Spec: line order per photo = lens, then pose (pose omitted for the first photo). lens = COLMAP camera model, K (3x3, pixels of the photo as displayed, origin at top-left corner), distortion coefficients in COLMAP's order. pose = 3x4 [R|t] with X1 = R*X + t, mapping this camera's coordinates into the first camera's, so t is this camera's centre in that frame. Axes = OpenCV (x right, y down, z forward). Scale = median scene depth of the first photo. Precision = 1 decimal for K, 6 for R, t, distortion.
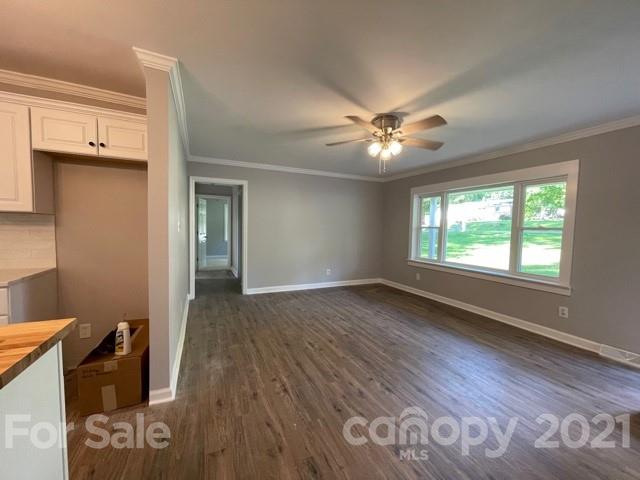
lens RADIAL K [[258.3, 0, 323.0], [0, 258.3, 241.5], [0, 0, 1]] dist [-0.002550, -0.000853]
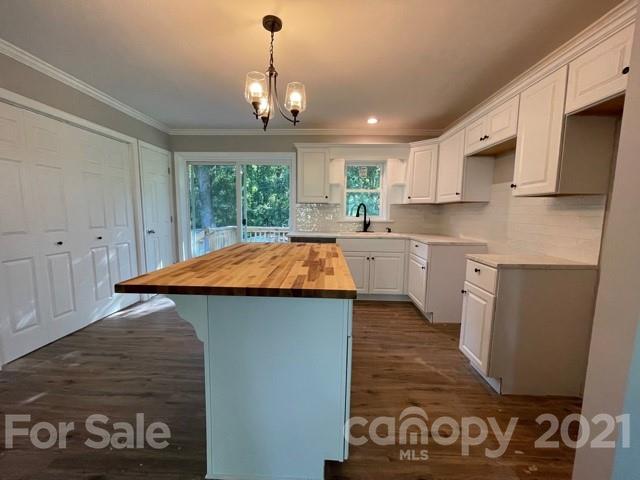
lens RADIAL K [[258.3, 0, 319.2], [0, 258.3, 241.0], [0, 0, 1]] dist [-0.002550, -0.000853]
pose [[-0.454638, 0.069497, -0.887961, -0.005907], [-0.071490, 0.990887, 0.114155, 0.002267], [0.887803, 0.115380, -0.445526, 0.520568]]
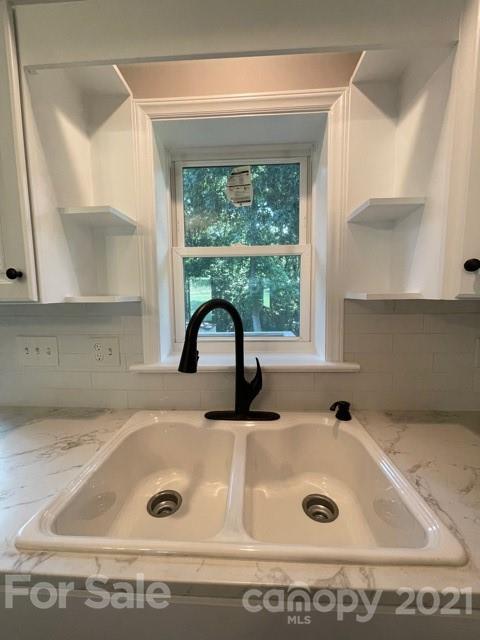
lens RADIAL K [[258.3, 0, 239.1], [0, 258.3, 320.4], [0, 0, 1]] dist [-0.002550, -0.000853]
pose [[-0.468154, 0.070729, -0.880812, -1.199082], [-0.049982, 0.993076, 0.106309, -0.071605], [0.882232, 0.093793, -0.461377, 0.222271]]
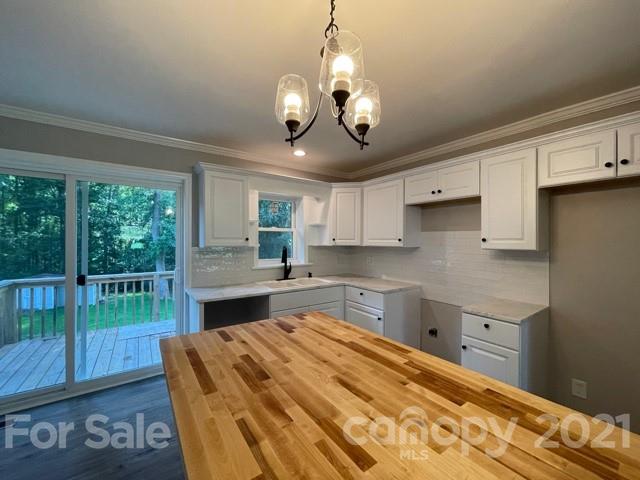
lens RADIAL K [[258.3, 0, 319.8], [0, 258.3, 241.2], [0, 0, 1]] dist [-0.002550, -0.000853]
pose [[0.174420, -0.020067, -0.984467, -0.213291], [-0.053100, 0.998146, -0.029754, -0.055544], [0.983239, 0.057464, 0.173031, -0.001389]]
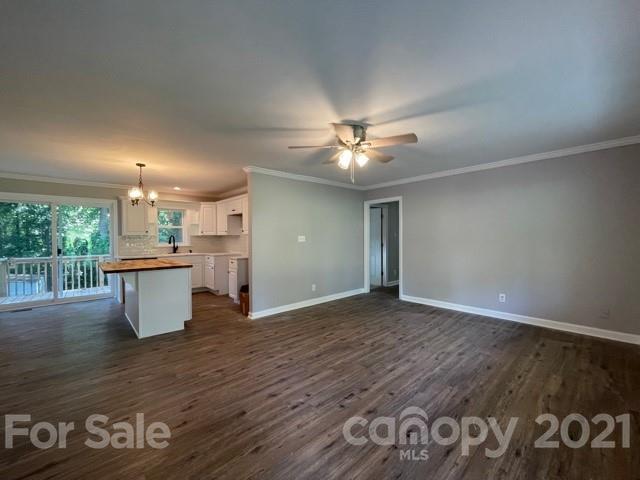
lens RADIAL K [[258.3, 0, 318.6], [0, 258.3, 240.3], [0, 0, 1]] dist [-0.002550, -0.000853]
pose [[0.296663, -0.013545, -0.954886, 1.229700], [-0.039570, 0.998866, -0.026462, -0.006070], [0.954162, 0.045635, 0.295790, 0.642499]]
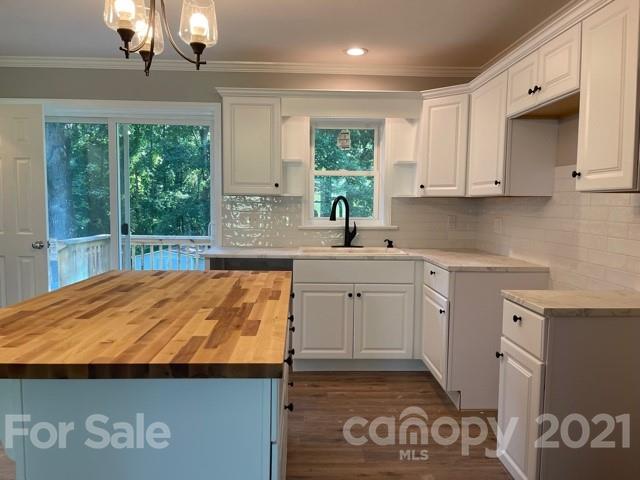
lens RADIAL K [[480.7, 0, 318.1], [0, 480.7, 243.5], [0, 0, 1]] dist [0.033228, -0.010553]
pose [[-0.387408, 0.047071, -0.920706, 0.008600], [-0.071300, 0.994175, 0.080828, -0.029045], [0.919147, 0.096960, -0.381795, 0.592829]]
